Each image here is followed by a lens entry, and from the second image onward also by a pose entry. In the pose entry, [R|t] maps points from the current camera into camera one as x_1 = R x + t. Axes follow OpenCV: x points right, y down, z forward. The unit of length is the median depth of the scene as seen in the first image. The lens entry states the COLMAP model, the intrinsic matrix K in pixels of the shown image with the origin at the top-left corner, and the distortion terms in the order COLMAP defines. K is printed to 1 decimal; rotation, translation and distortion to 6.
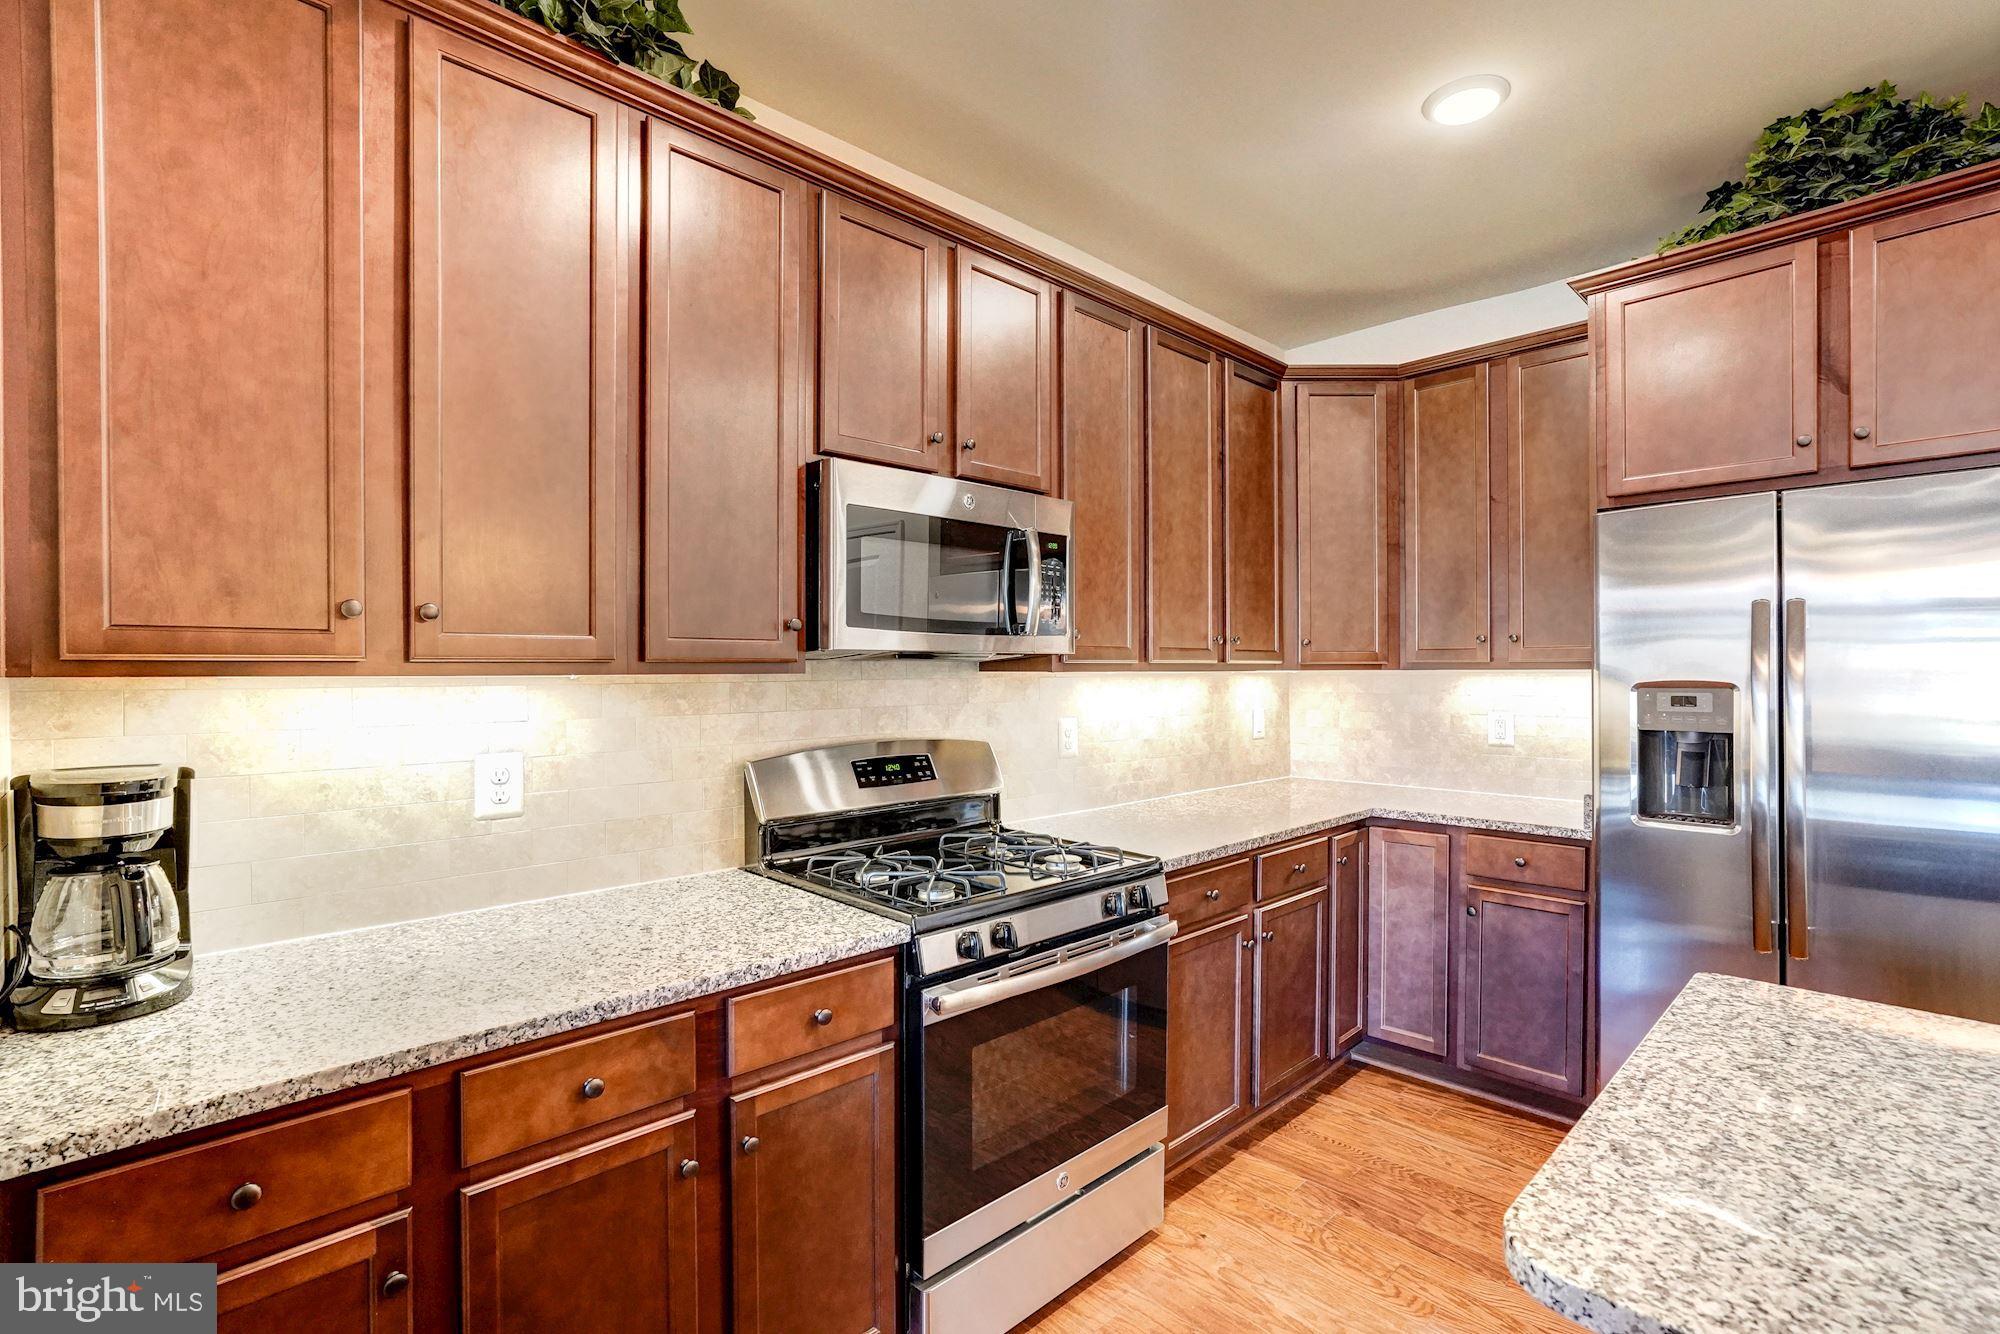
lens RADIAL K [[916.6, 0, 1002.9], [0, 916.6, 674.6], [0, 0, 1]] dist [-0.045957, 0.022712]
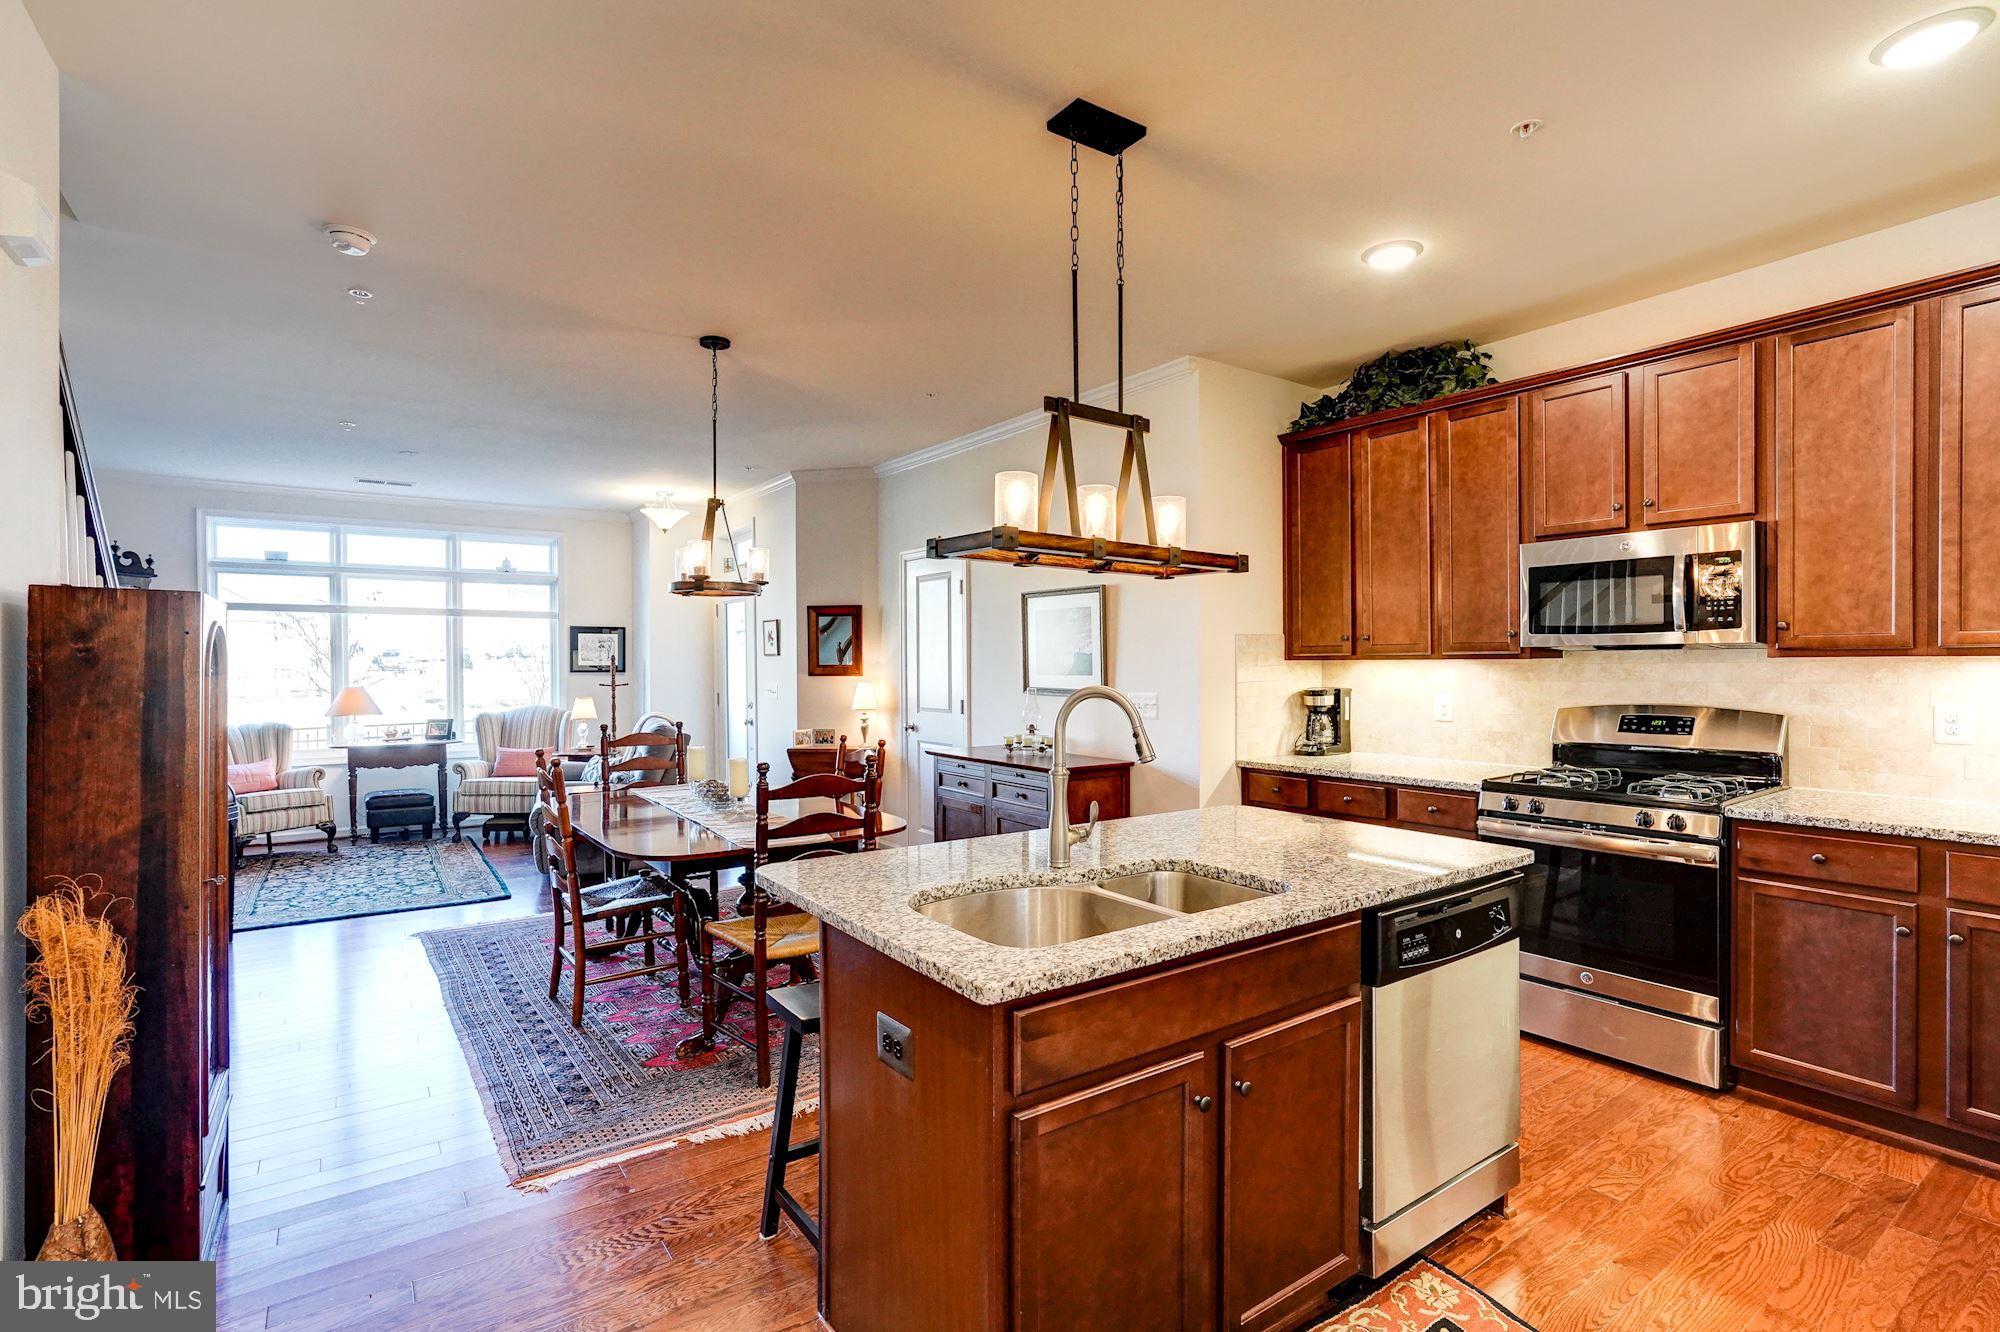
lens RADIAL K [[942.7, 0, 1013.3], [0, 942.7, 672.4], [0, 0, 1]] dist [-0.024774, 0.000894]
pose [[-0.142147, 0.017294, -0.989694, 1.275306], [0.005087, 0.999847, 0.016741, -0.007814], [0.989833, -0.002655, -0.142213, 0.163327]]
